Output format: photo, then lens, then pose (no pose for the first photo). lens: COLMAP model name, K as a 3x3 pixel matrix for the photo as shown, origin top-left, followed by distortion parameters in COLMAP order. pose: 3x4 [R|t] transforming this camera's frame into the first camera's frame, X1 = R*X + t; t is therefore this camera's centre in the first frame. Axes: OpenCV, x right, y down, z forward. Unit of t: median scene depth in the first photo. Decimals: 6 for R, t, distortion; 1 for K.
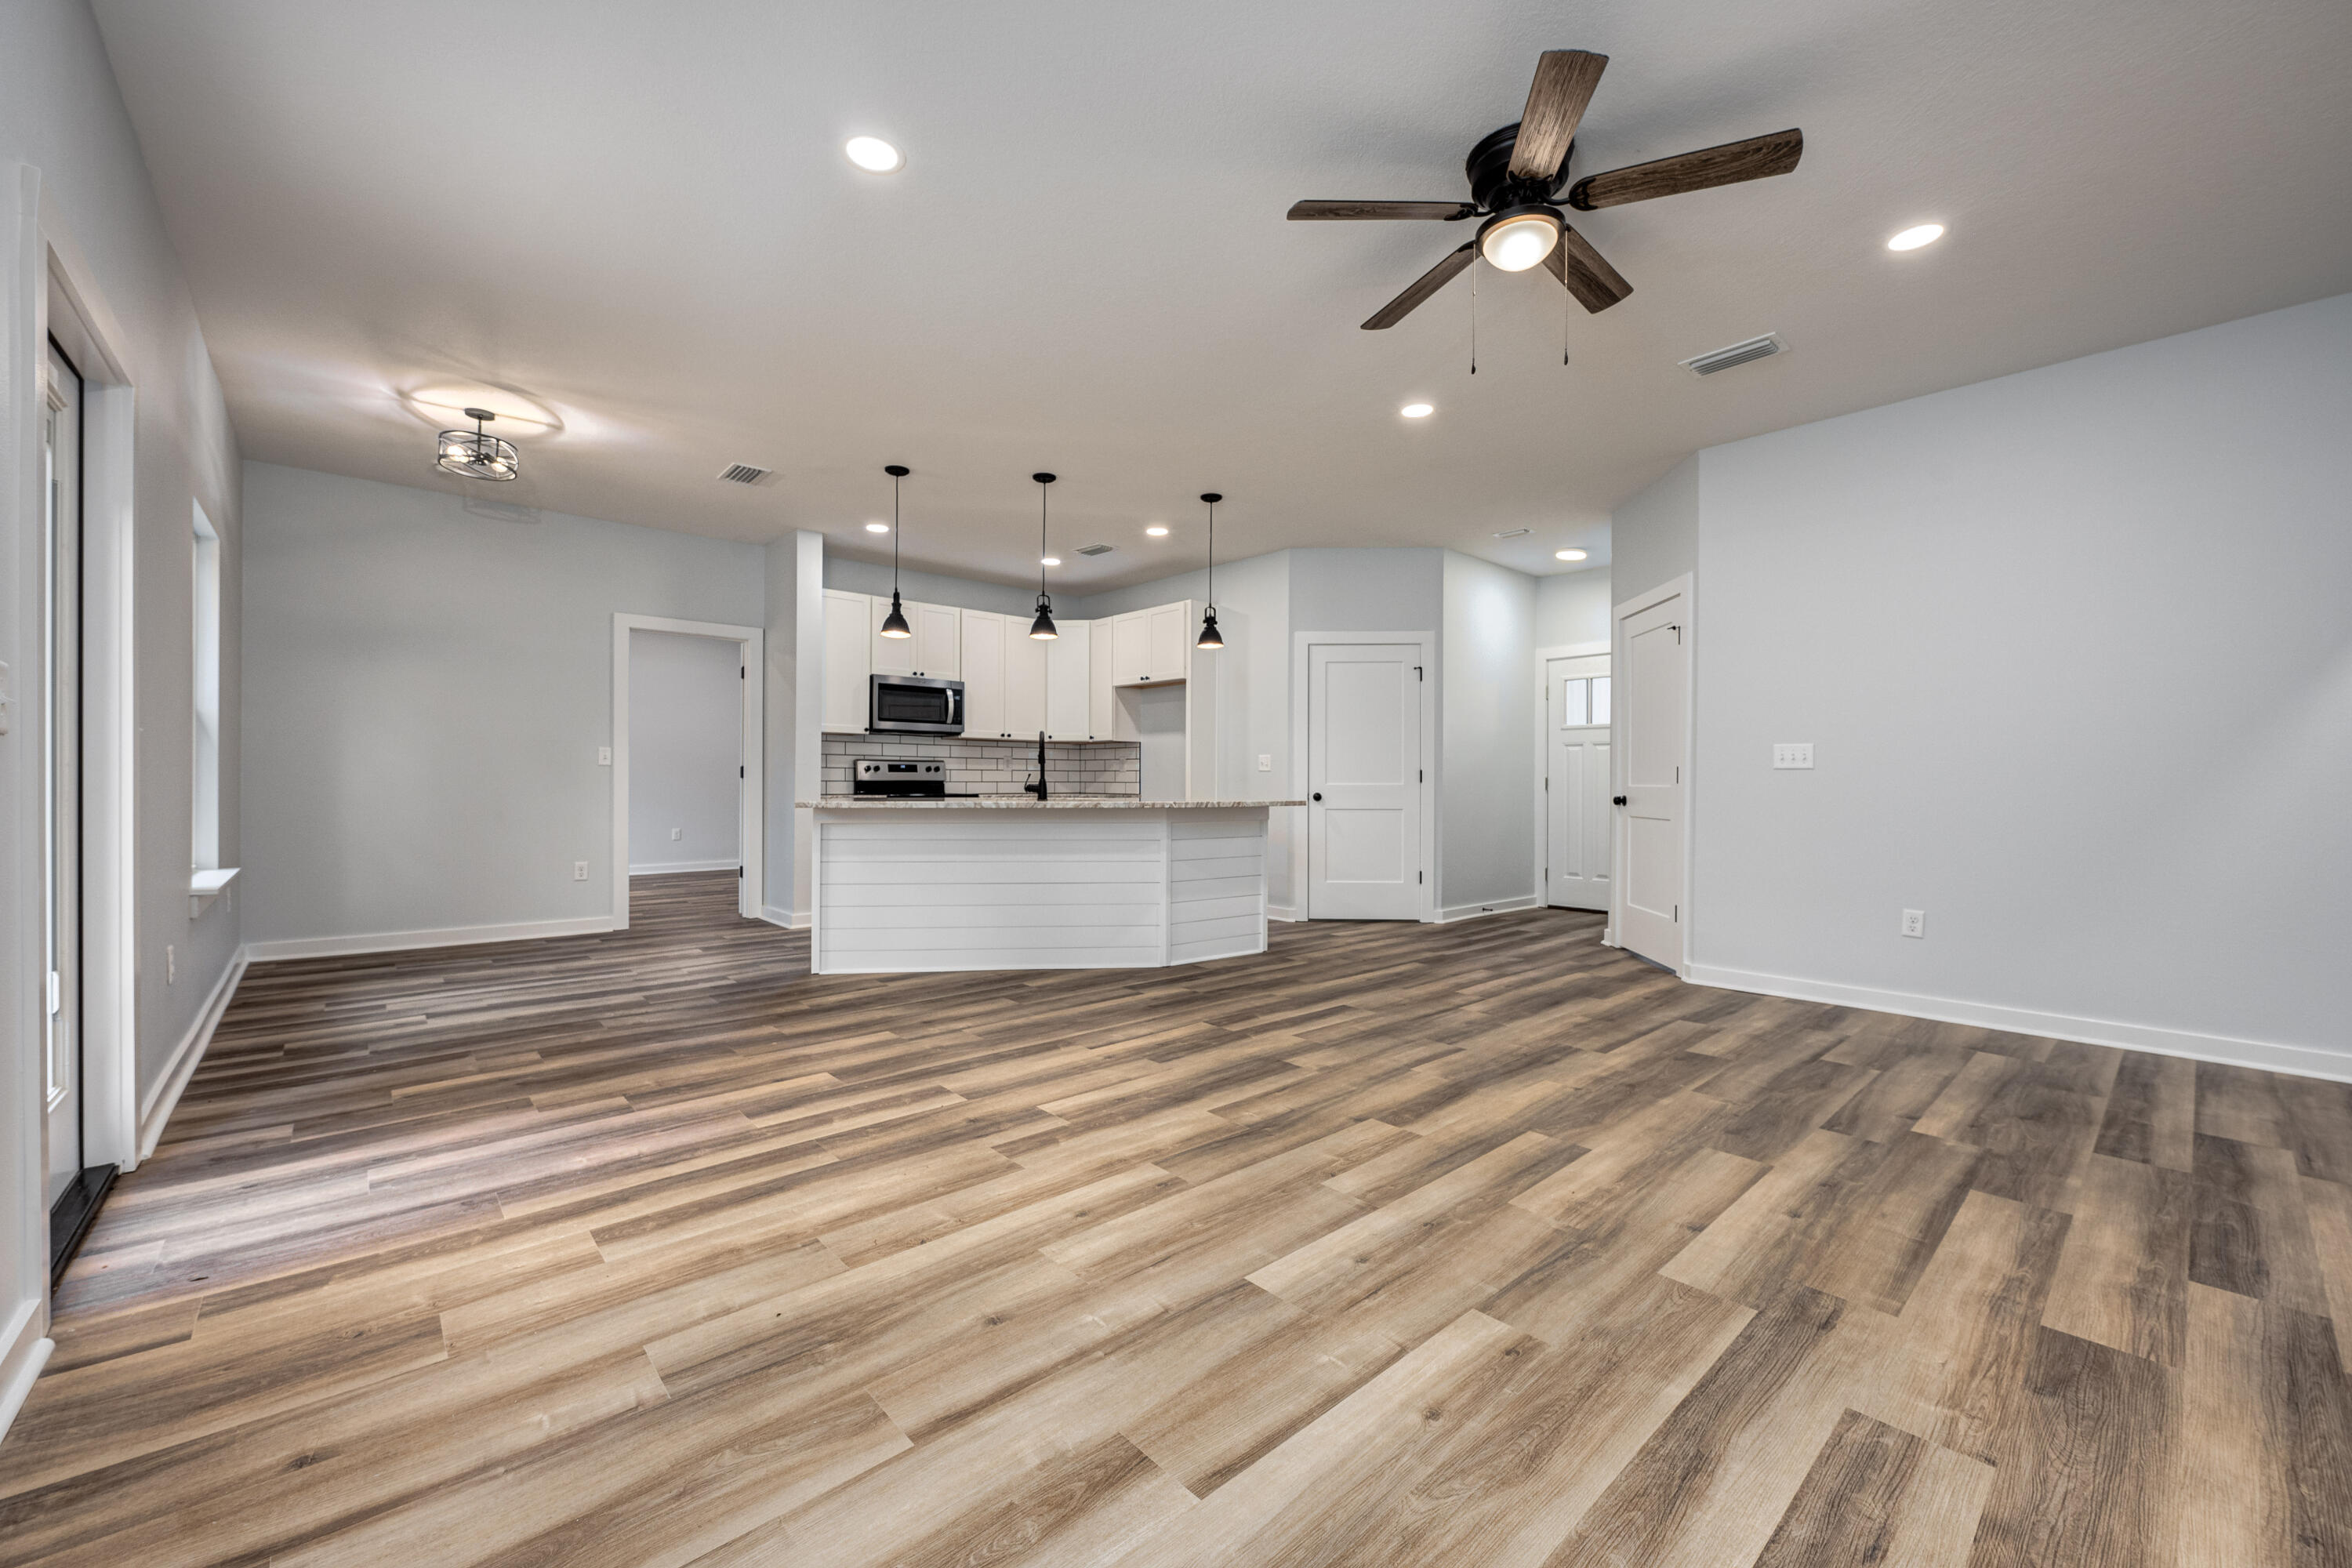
lens RADIAL K [[935.9, 0, 1176.2], [0, 935.9, 775.0], [0, 0, 1]] dist [-0.009061, 0.001498]
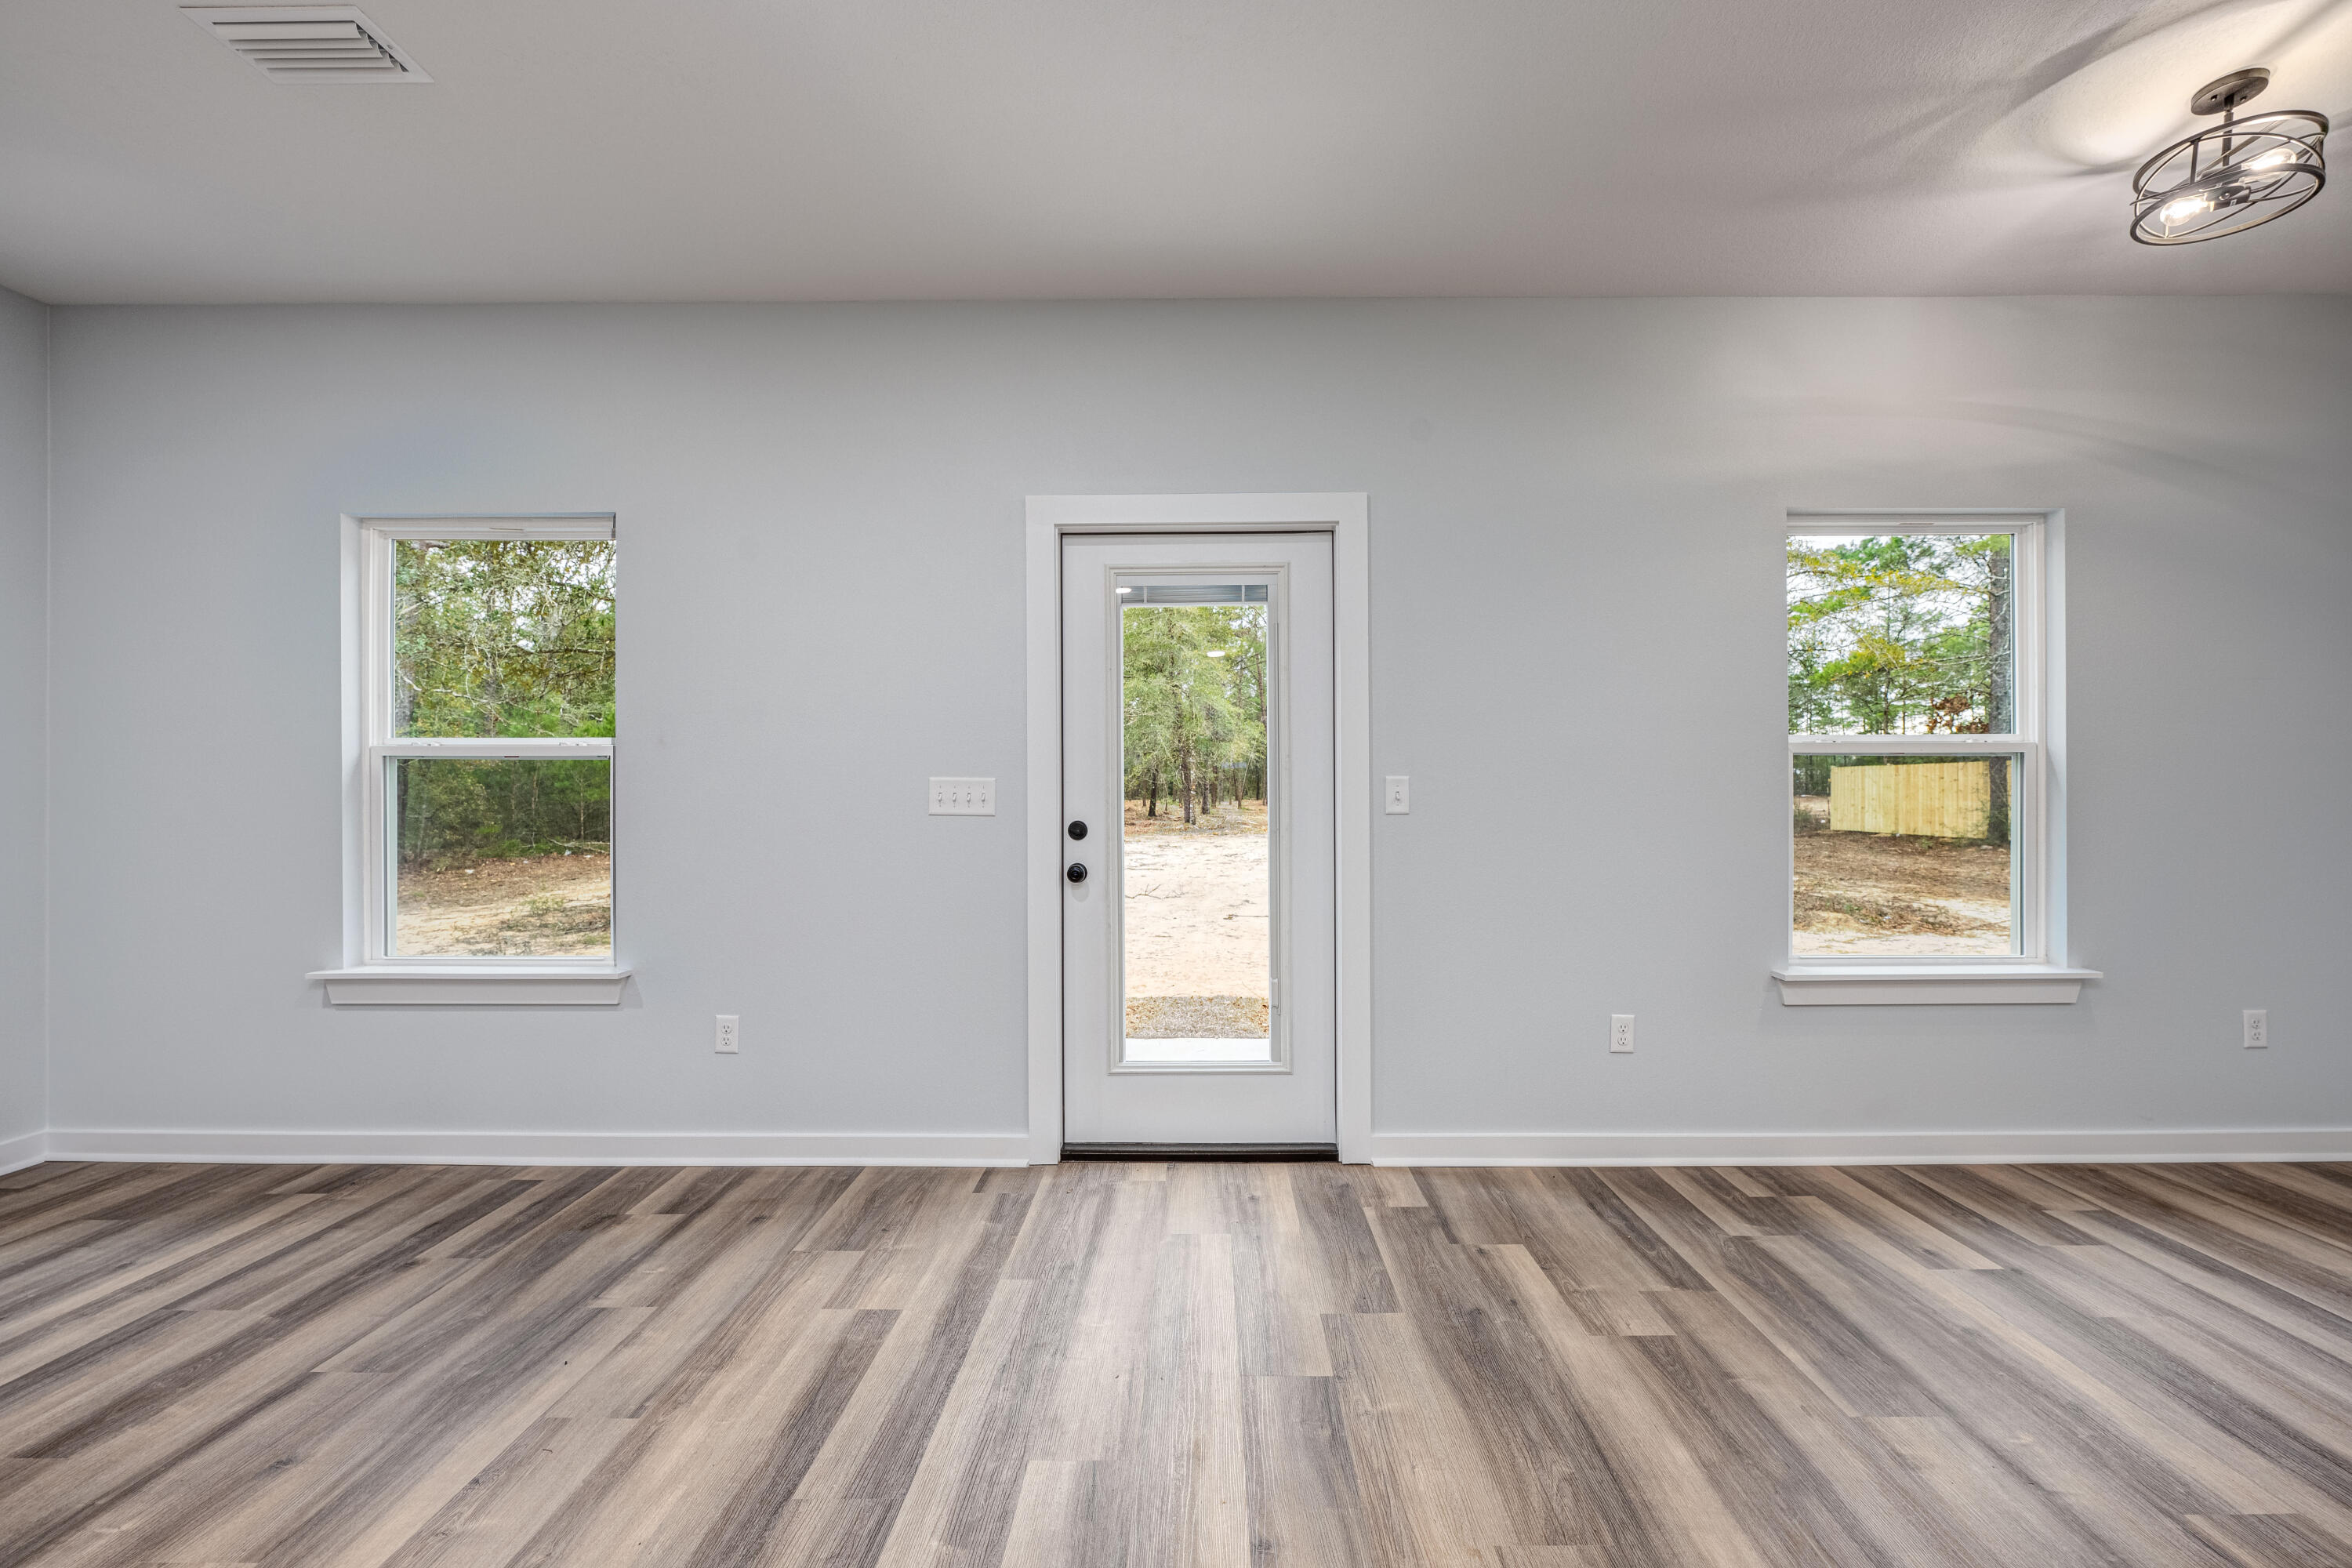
lens RADIAL K [[935.9, 0, 1203.0], [0, 935.9, 795.5], [0, 0, 1]] dist [-0.009061, 0.001498]
pose [[-0.669033, -0.003214, -0.743226, -0.068488], [0.002072, 0.999979, -0.006189, -0.038975], [0.743230, -0.005680, -0.669012, 1.310369]]
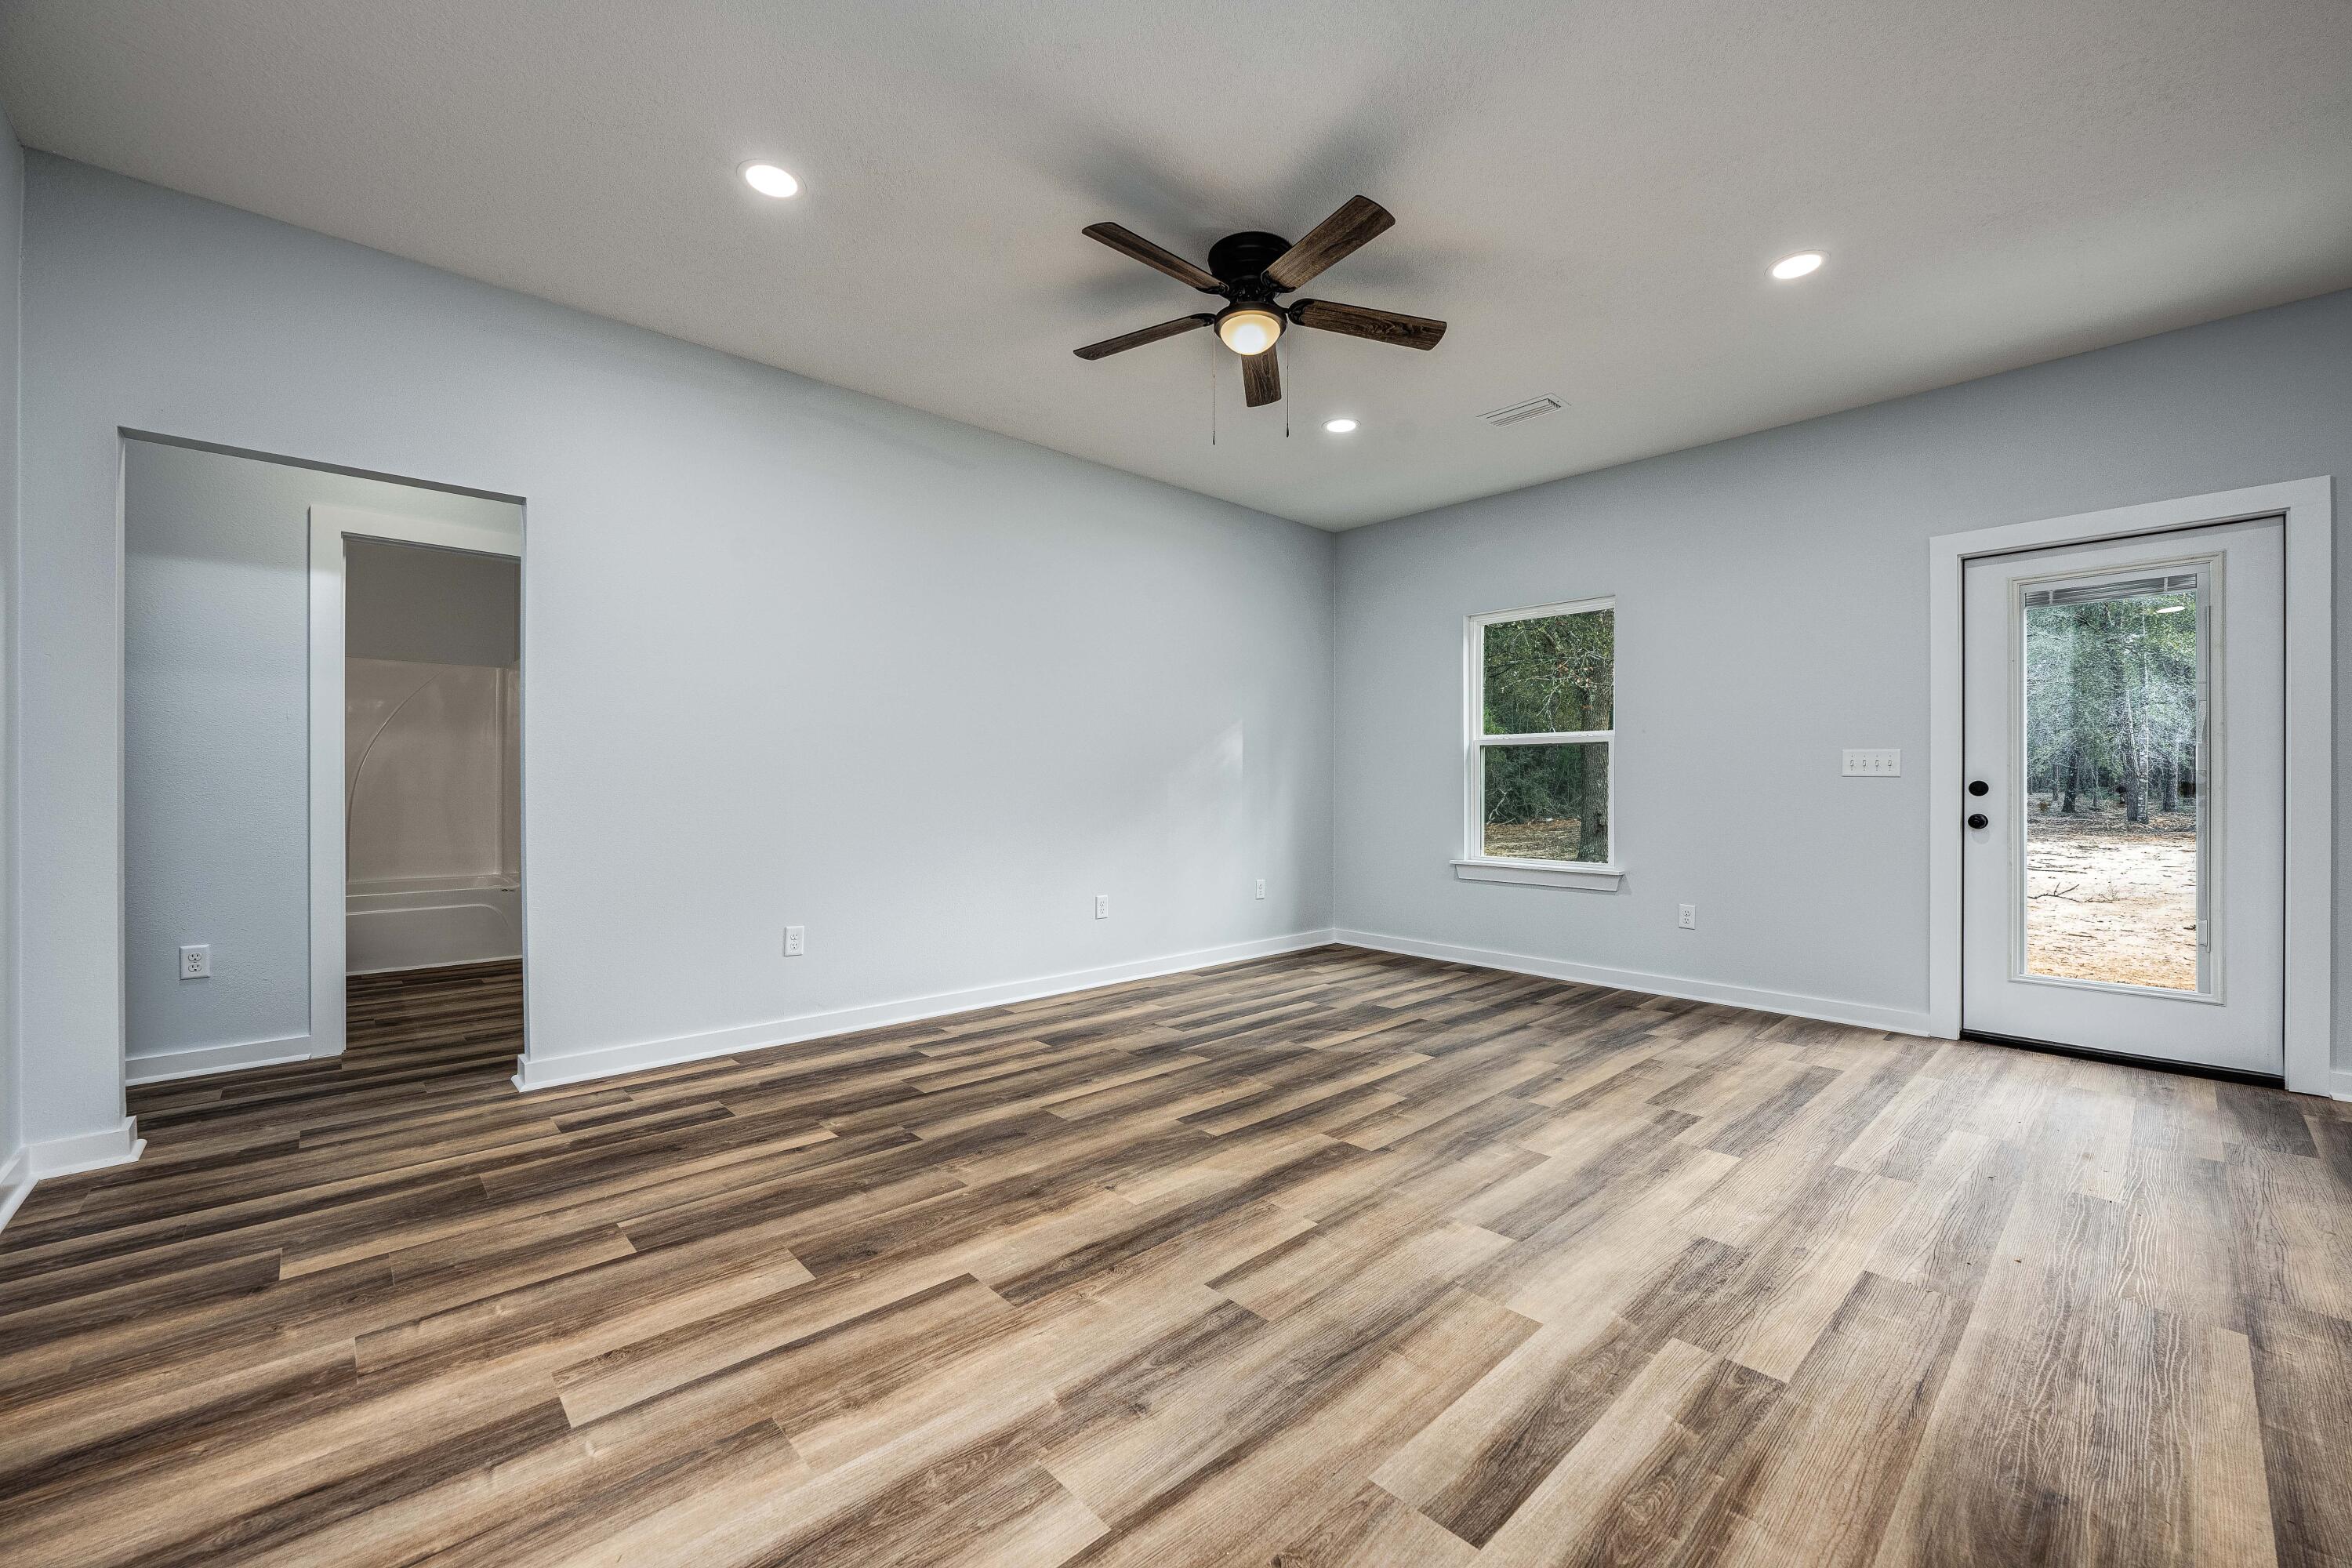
lens RADIAL K [[935.9, 0, 1184.7], [0, 935.9, 784.3], [0, 0, 1]] dist [-0.009061, 0.001498]
pose [[-0.999710, -0.008878, -0.022381, 0.388537], [-0.008760, 0.999947, -0.005348, 0.002251], [0.022427, -0.005150, -0.999735, 1.786546]]
